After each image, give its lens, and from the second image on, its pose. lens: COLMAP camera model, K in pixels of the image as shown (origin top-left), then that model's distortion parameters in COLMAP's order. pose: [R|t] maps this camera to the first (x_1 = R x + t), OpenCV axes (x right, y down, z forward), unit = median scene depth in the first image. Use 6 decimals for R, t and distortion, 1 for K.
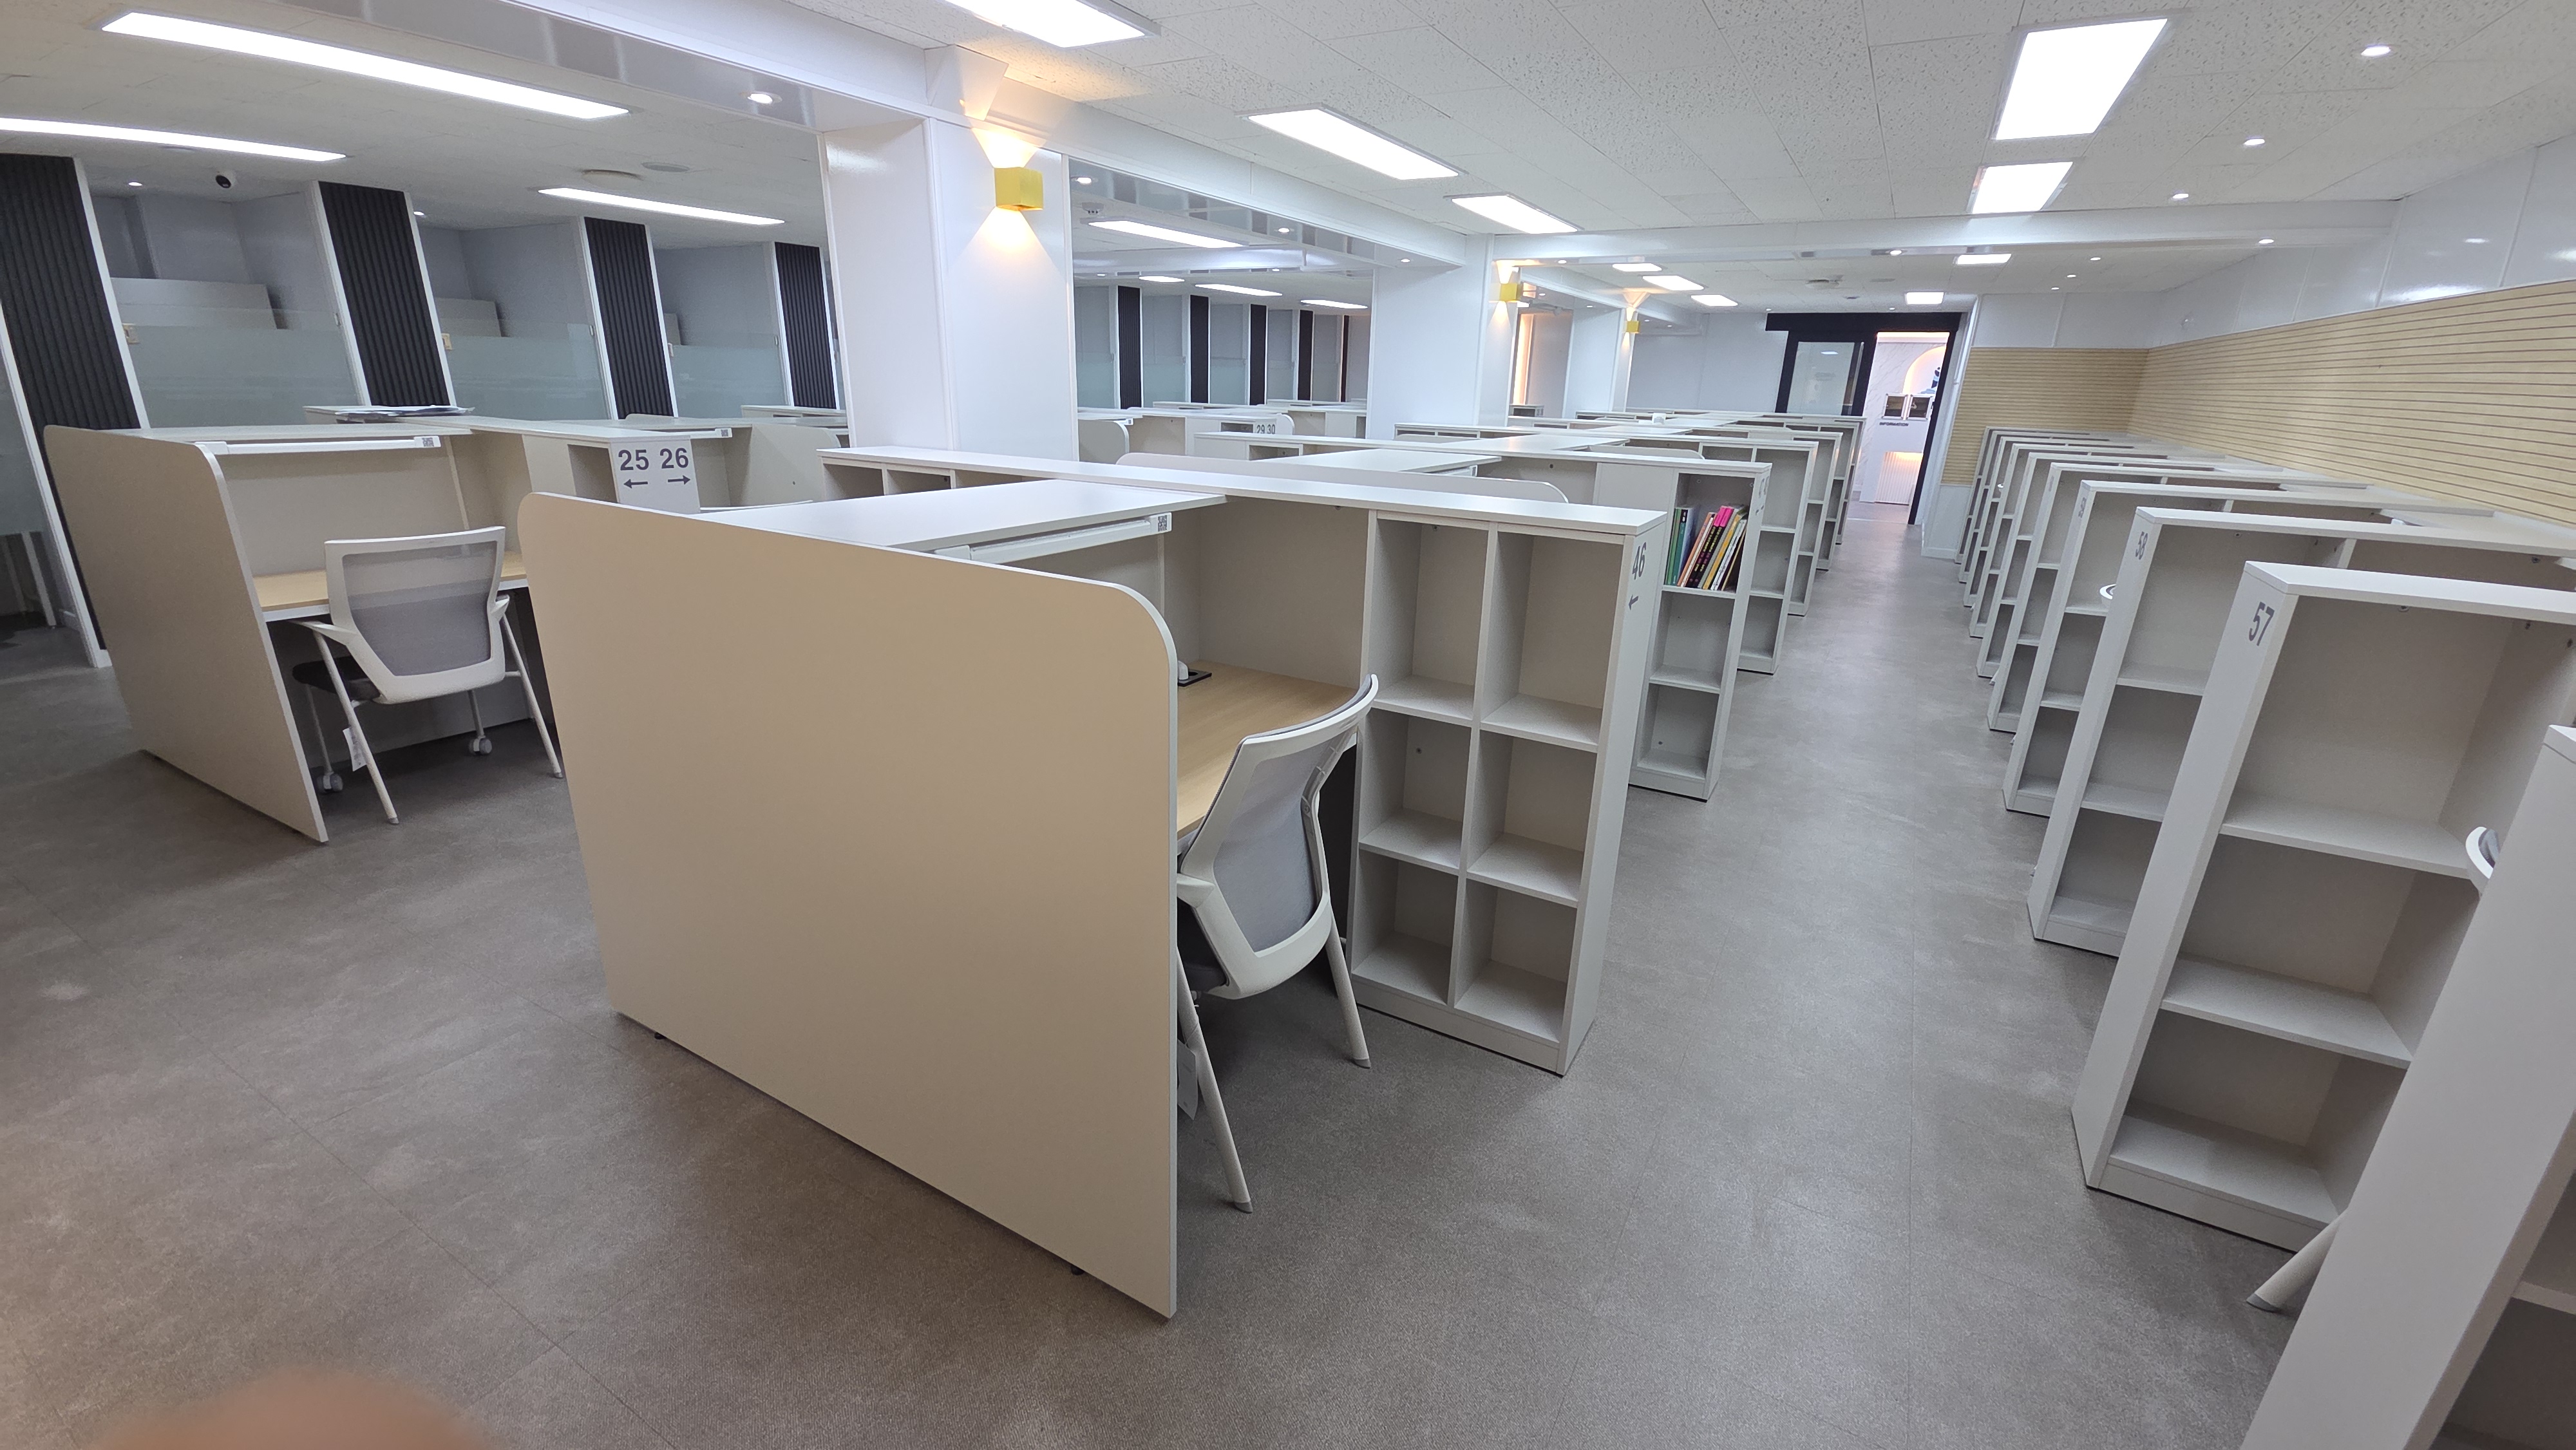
lens RADIAL K [[1051.3, 0, 1274.4], [0, 1051.3, 721.2], [0, 0, 1]] dist [0.009367, -0.007022]
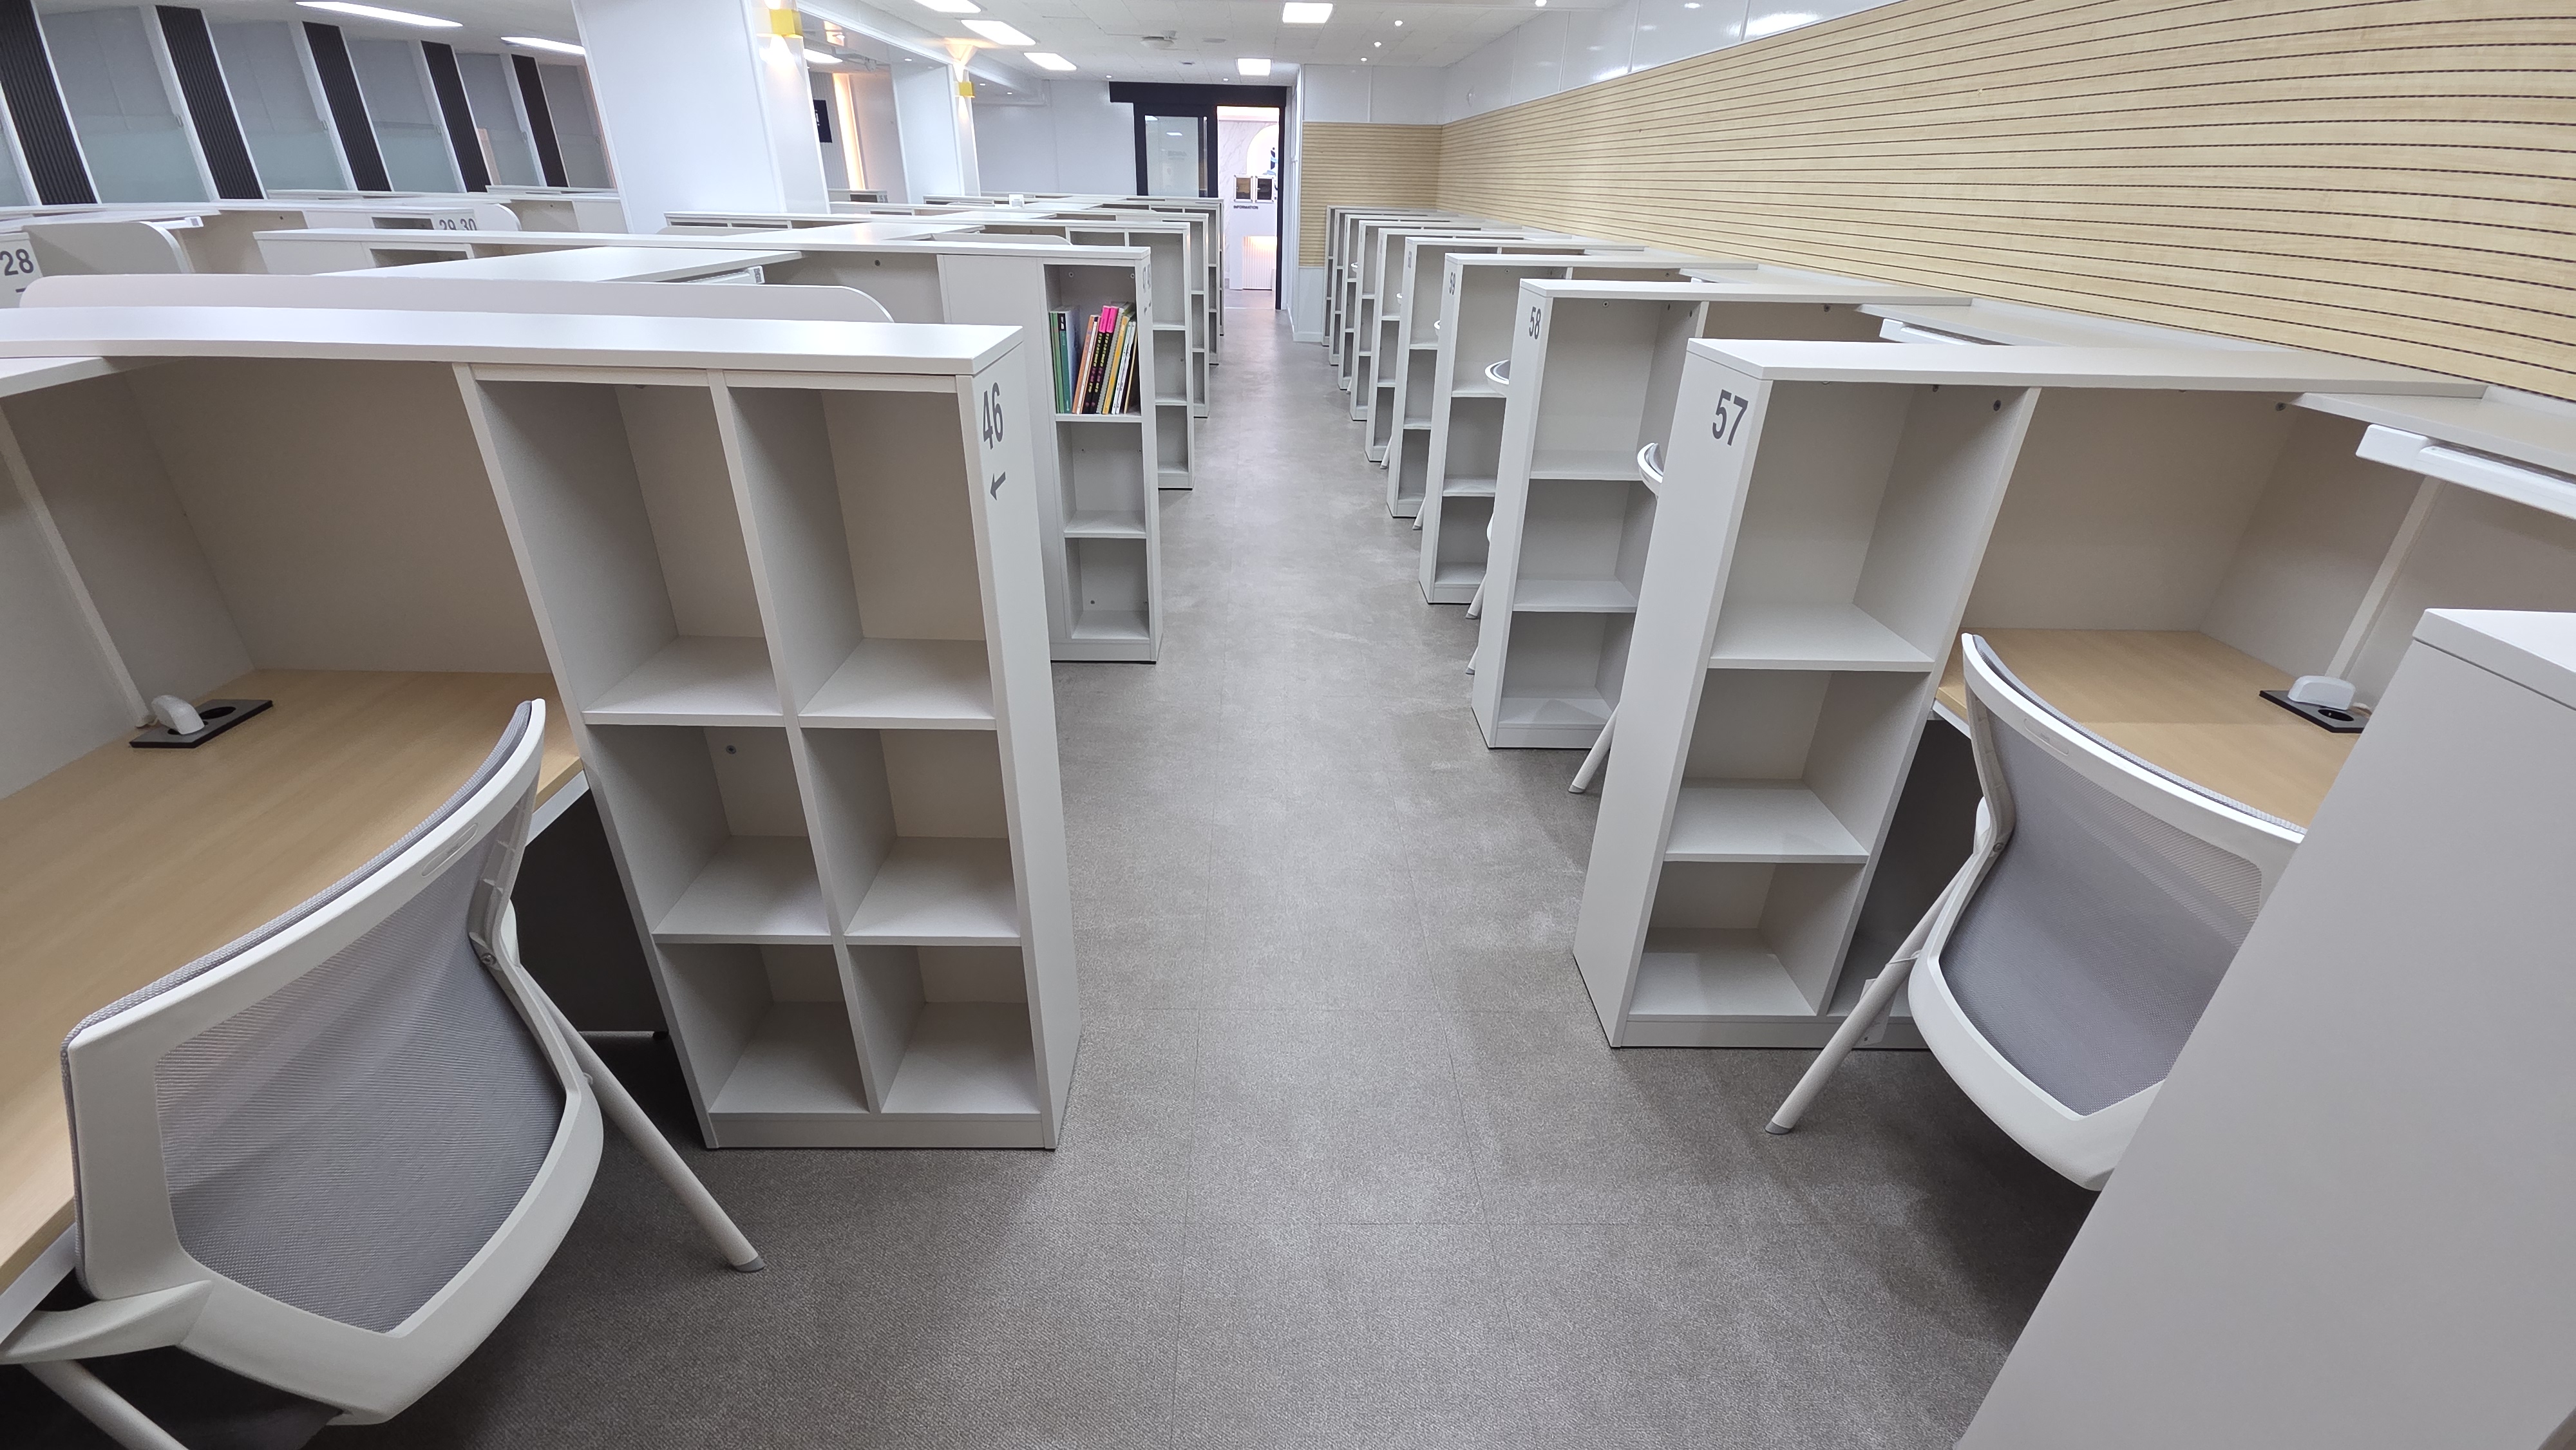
lens RADIAL K [[1051.3, 0, 1281.7], [0, 1051.3, 719.4], [0, 0, 1]] dist [0.009367, -0.007022]
pose [[0.851984, -0.247029, 0.461628, 0.114931], [0.165689, 0.963593, 0.209846, -0.057515], [-0.496660, -0.102299, 0.861896, 0.259997]]
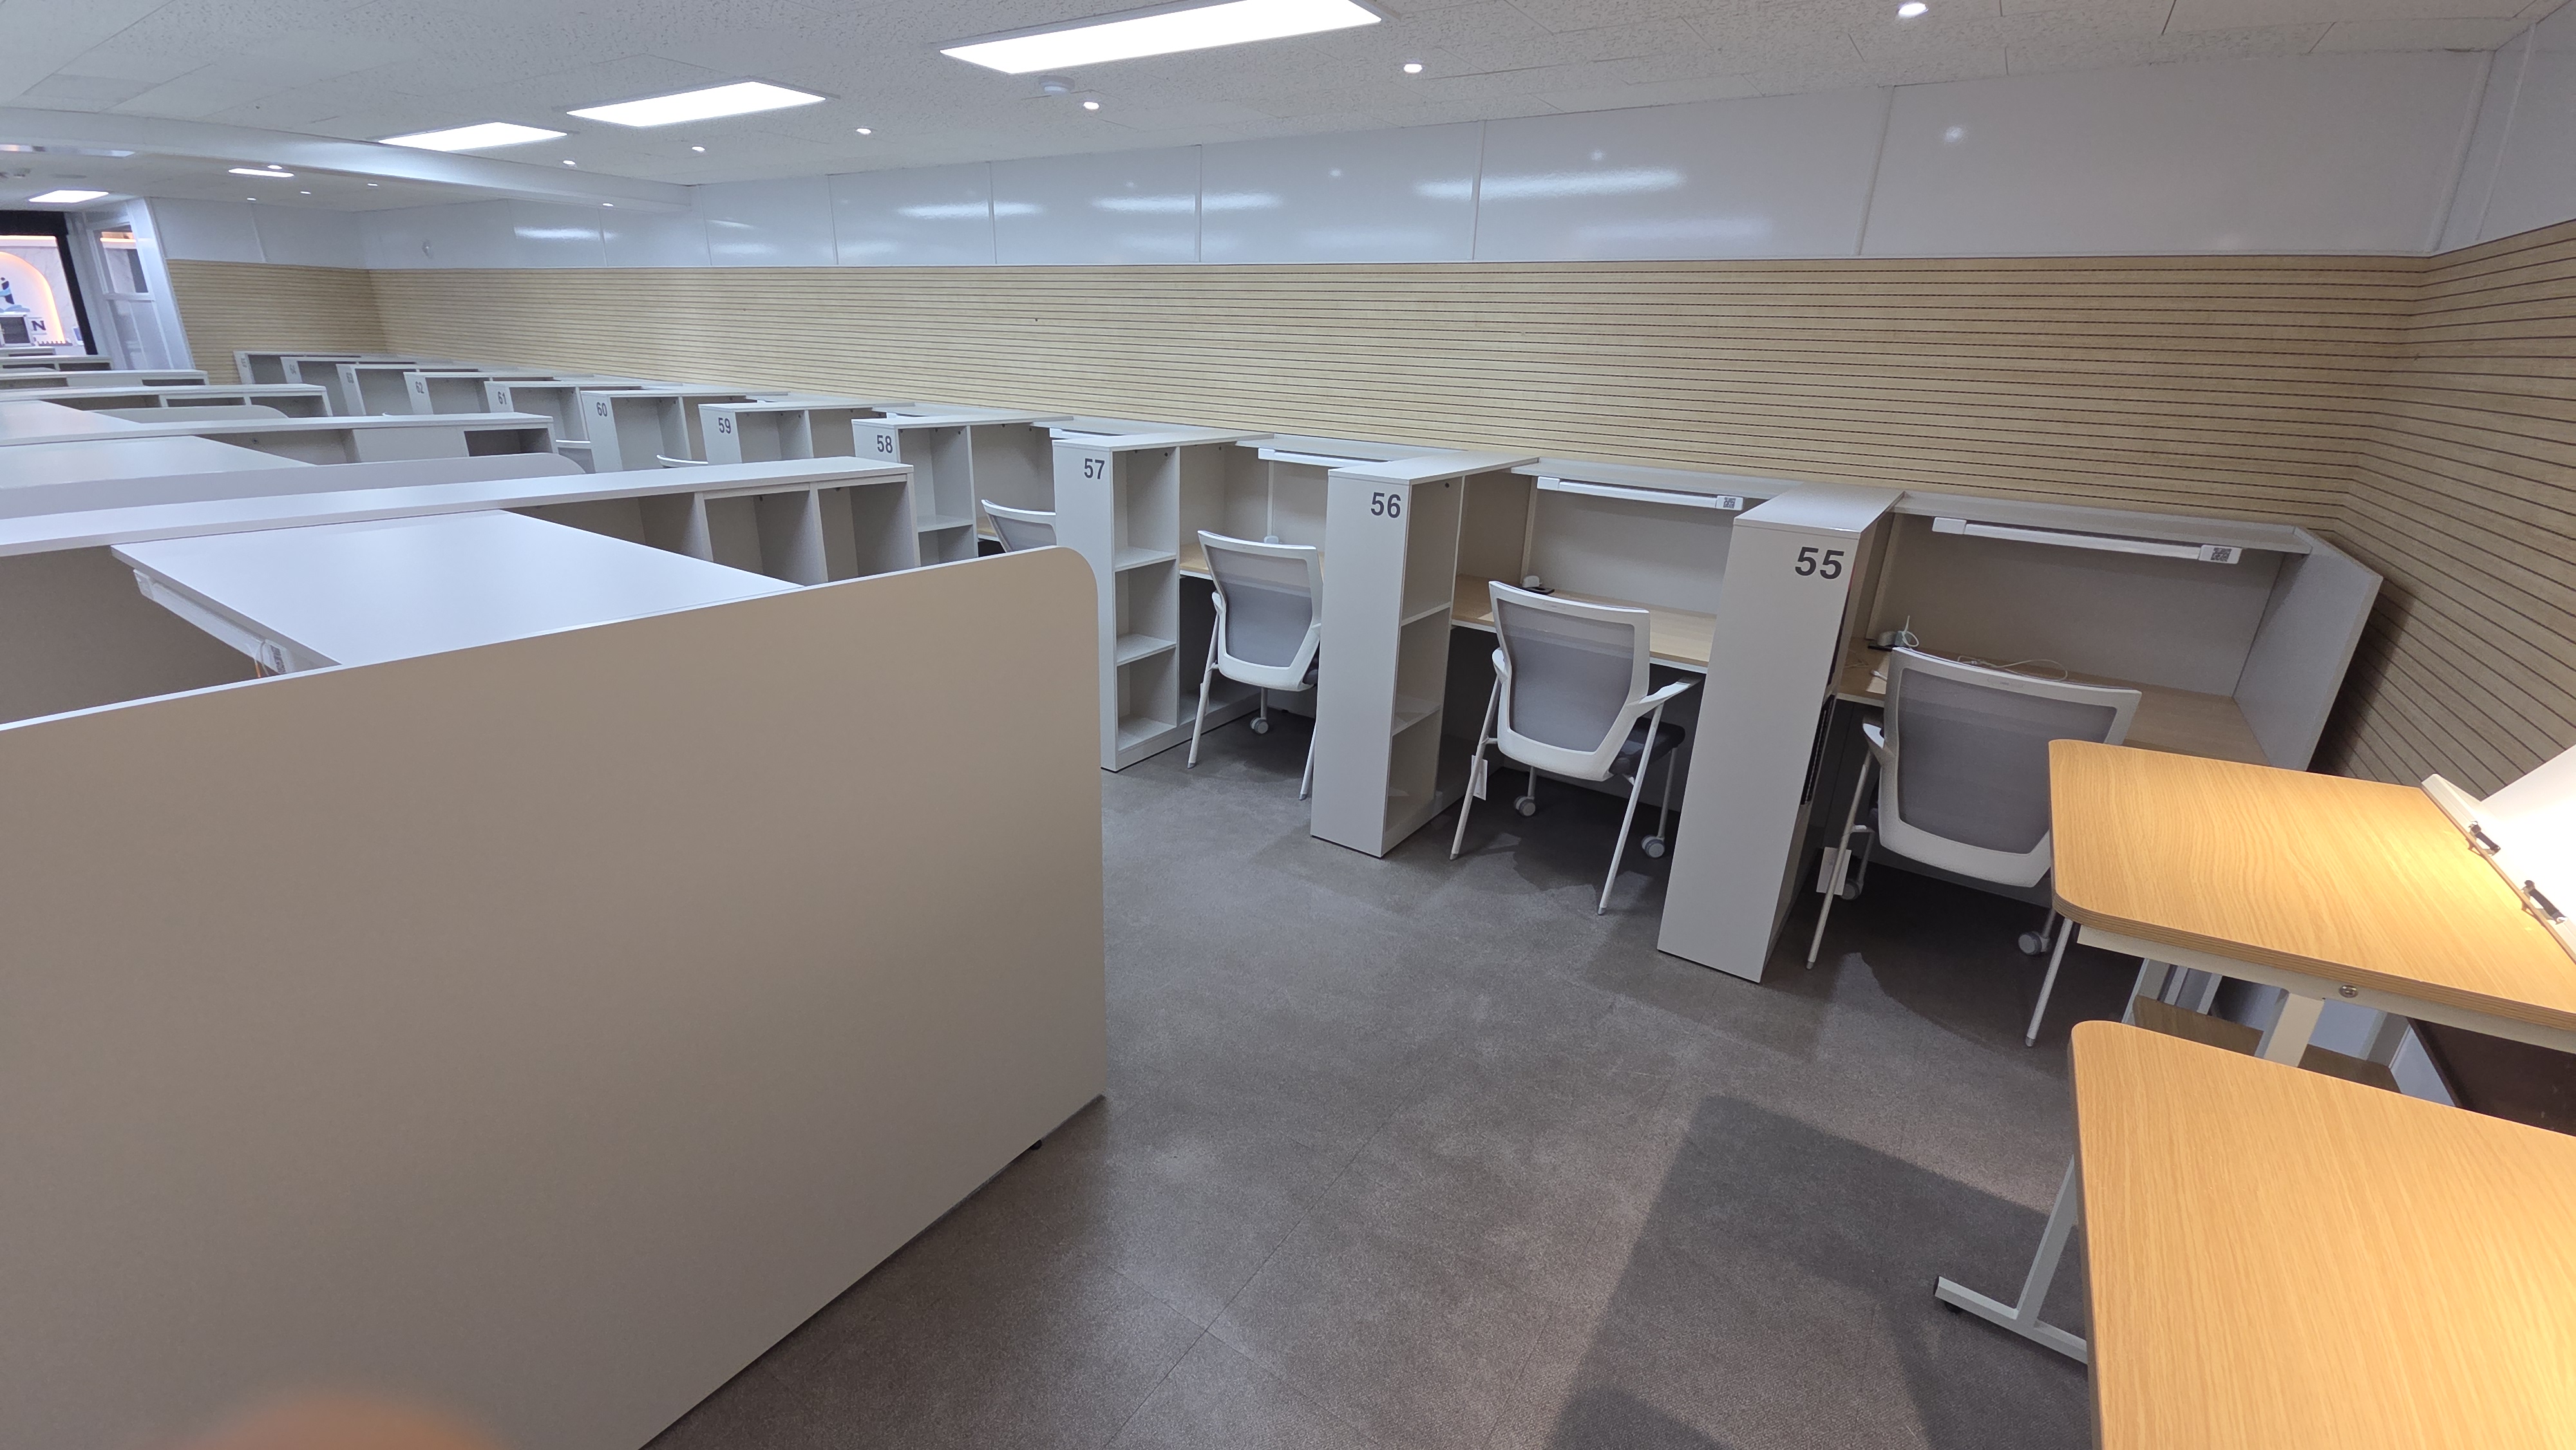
lens RADIAL K [[1051.3, 0, 1294.0], [0, 1051.3, 725.6], [0, 0, 1]] dist [0.009367, -0.007022]
pose [[0.052647, -0.366264, 0.929020, -0.676797], [0.281569, 0.898009, 0.338082, -0.135341], [-0.958096, 0.243784, 0.150406, 0.264168]]
